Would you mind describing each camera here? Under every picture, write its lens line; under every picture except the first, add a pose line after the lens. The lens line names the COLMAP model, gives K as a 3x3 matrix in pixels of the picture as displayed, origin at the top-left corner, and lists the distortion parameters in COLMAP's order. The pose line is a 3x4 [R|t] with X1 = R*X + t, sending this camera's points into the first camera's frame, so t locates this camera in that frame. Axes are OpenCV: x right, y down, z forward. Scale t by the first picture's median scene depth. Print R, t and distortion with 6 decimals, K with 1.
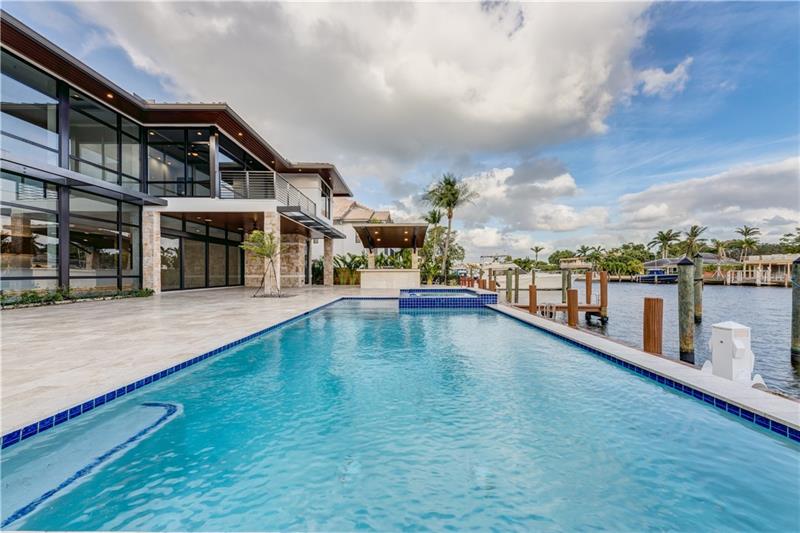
lens RADIAL K [[275.0, 0, 400.5], [0, 275.0, 270.7], [0, 0, 1]] dist [0.004020, -0.000569]
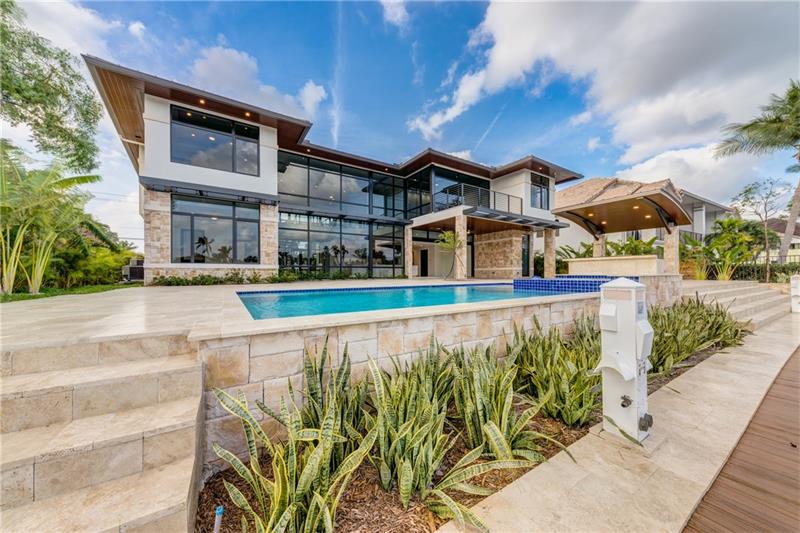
lens RADIAL K [[275.0, 0, 400.1], [0, 275.0, 271.6], [0, 0, 1]] dist [0.004020, -0.000569]
pose [[0.533941, -0.006118, -0.845500, 0.466791], [0.005187, 0.999979, -0.003960, 0.052492], [0.845506, -0.002271, 0.533961, 0.072847]]
